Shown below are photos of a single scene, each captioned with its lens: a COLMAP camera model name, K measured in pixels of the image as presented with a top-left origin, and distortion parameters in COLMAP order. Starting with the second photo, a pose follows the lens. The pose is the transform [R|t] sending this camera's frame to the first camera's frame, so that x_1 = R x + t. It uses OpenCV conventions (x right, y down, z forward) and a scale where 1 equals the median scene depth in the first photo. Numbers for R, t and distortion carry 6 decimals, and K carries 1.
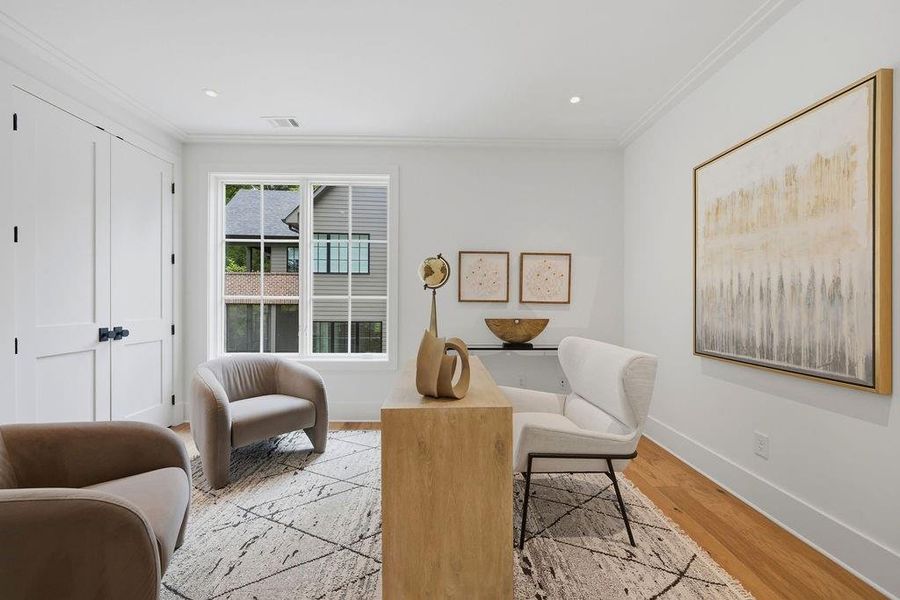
lens RADIAL K [[353.3, 0, 448.9], [0, 353.3, 302.6], [0, 0, 1]] dist [-0.003113, 0.000078]
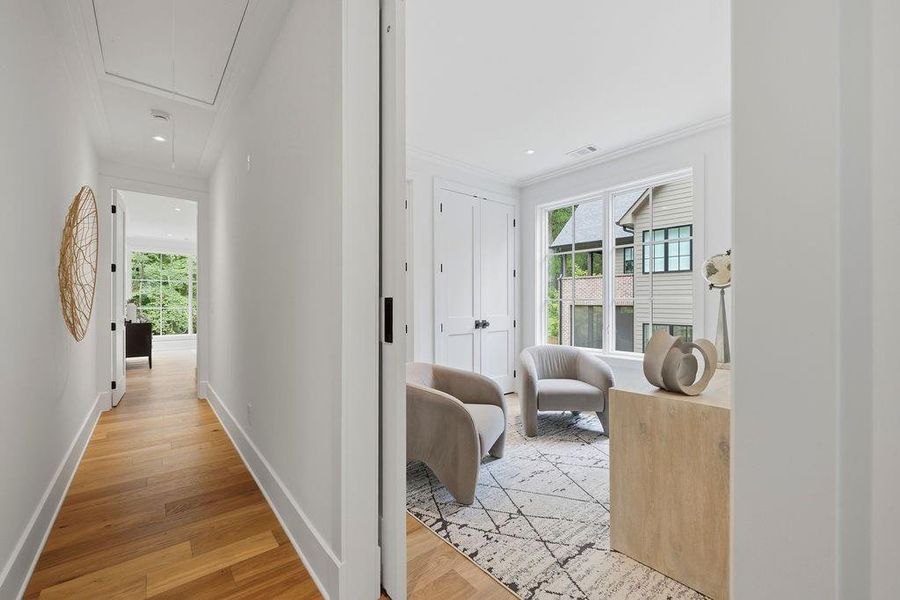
lens RADIAL K [[353.3, 0, 447.8], [0, 353.3, 301.1], [0, 0, 1]] dist [-0.003113, 0.000078]
pose [[0.620489, -0.010568, -0.784144, 0.207698], [0.003752, 0.999938, -0.010507, 0.000875], [0.784206, 0.003577, 0.620490, -0.107304]]
